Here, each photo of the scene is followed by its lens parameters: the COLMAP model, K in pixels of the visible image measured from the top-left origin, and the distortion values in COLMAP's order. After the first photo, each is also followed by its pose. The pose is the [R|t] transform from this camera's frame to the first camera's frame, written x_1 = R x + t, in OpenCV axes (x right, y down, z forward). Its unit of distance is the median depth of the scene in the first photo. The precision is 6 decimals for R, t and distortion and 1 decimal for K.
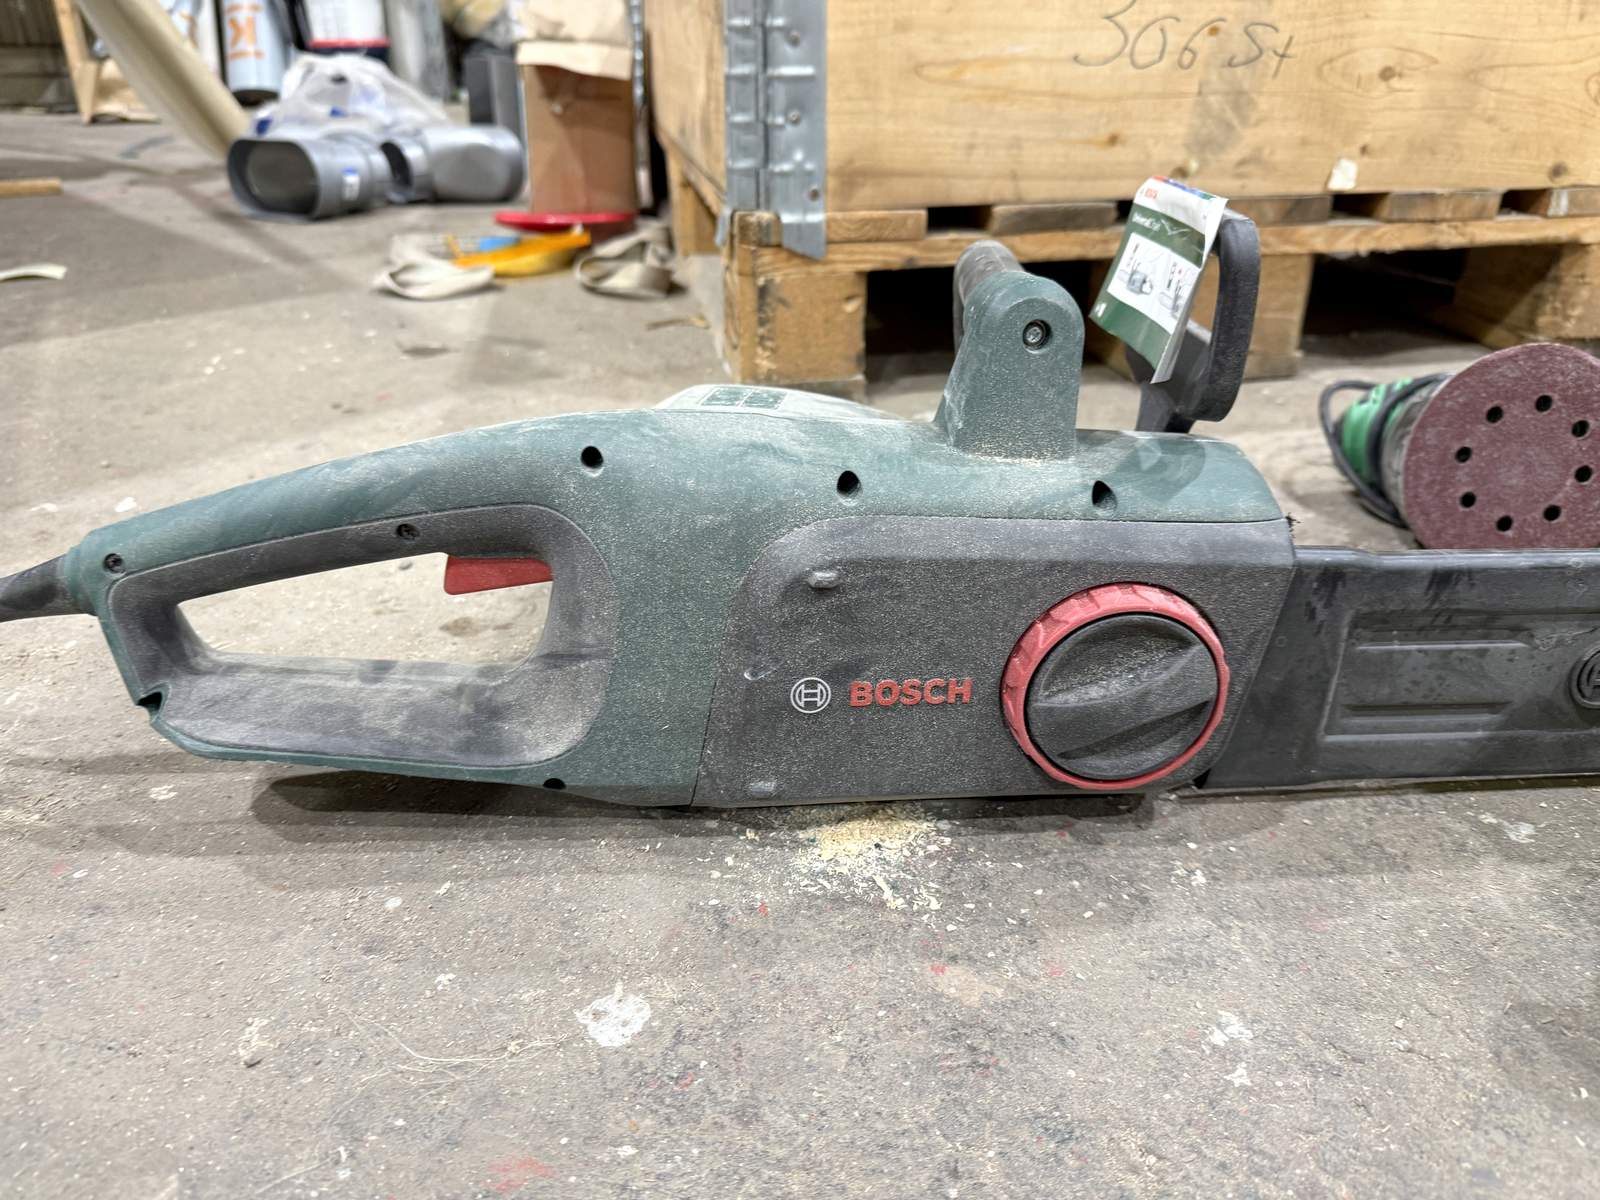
lens RADIAL K [[1156.9, 0, 800.0], [0, 1156.9, 600.0], [0, 0, 1]] dist [0.032071, -0.042884]
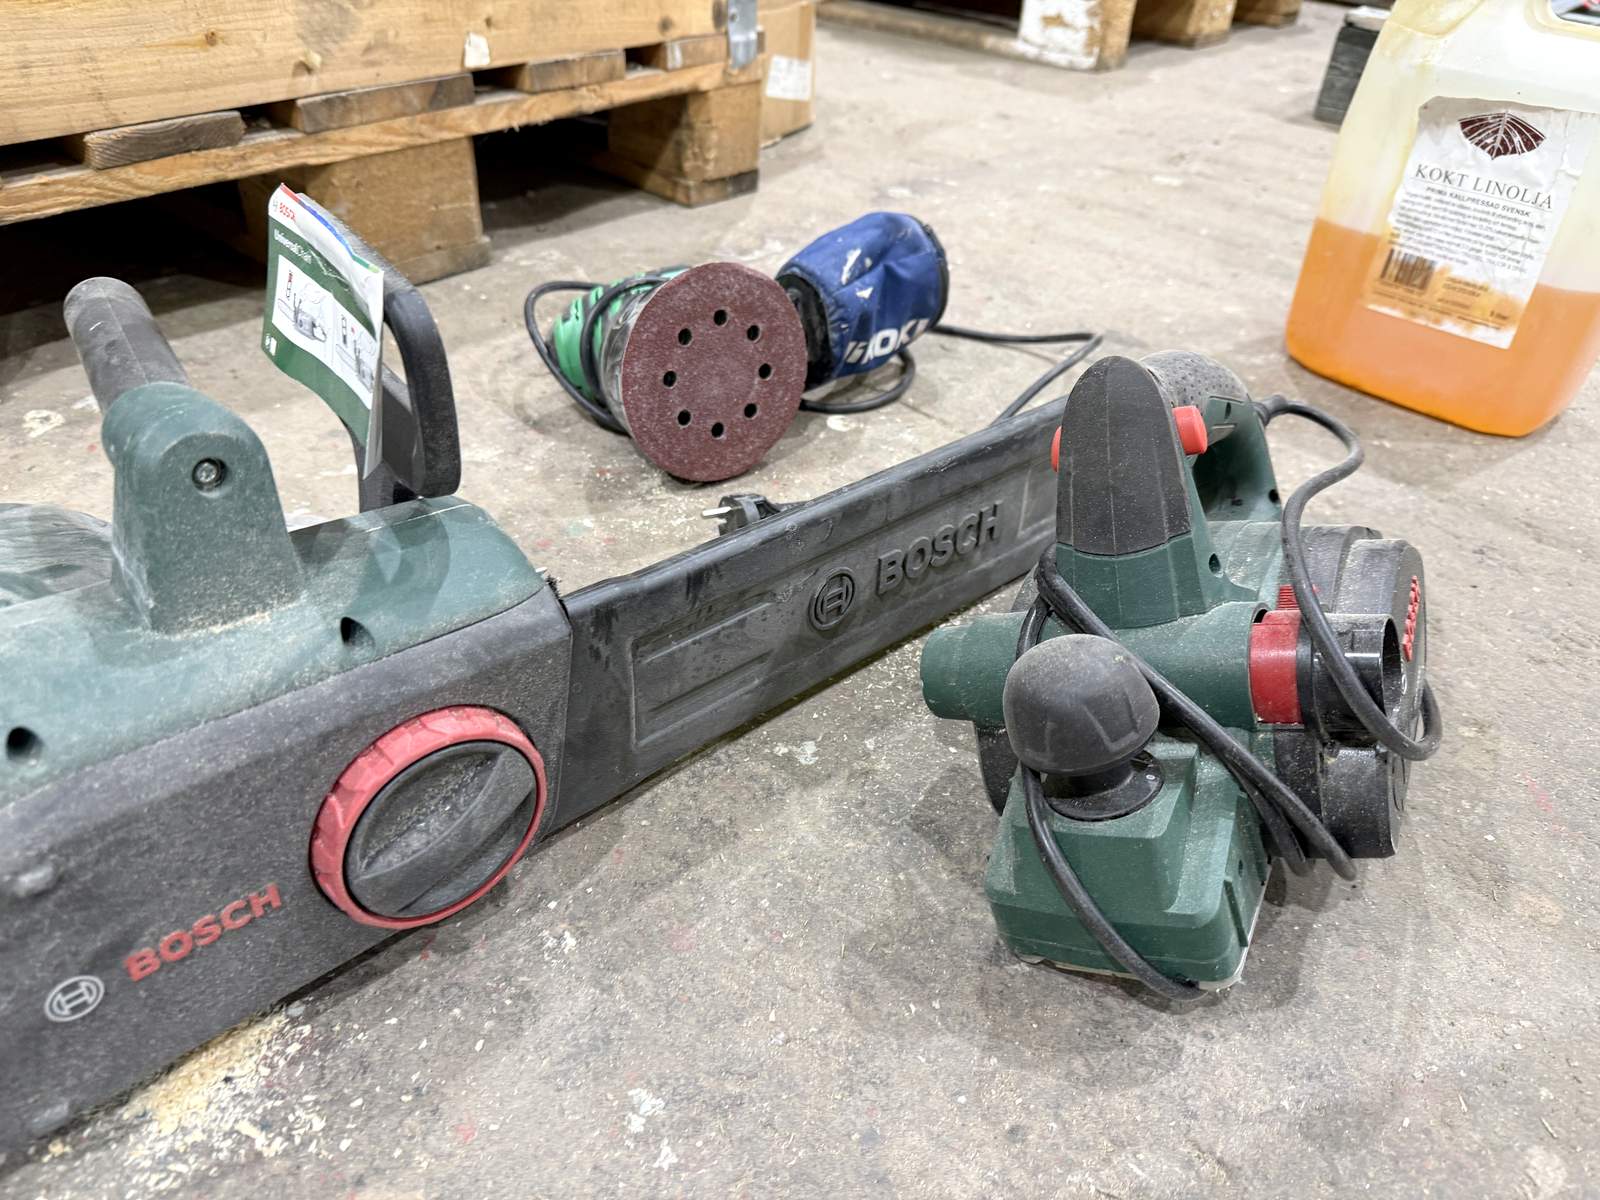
lens RADIAL K [[1160.1, 0, 792.8], [0, 1160.1, 598.3], [0, 0, 1]] dist [-0.000120, -0.010874]
pose [[0.791655, -0.328214, 0.515323, 0.052218], [0.234826, 0.942121, 0.239299, -0.162694], [-0.564038, -0.068431, 0.822908, 0.059075]]
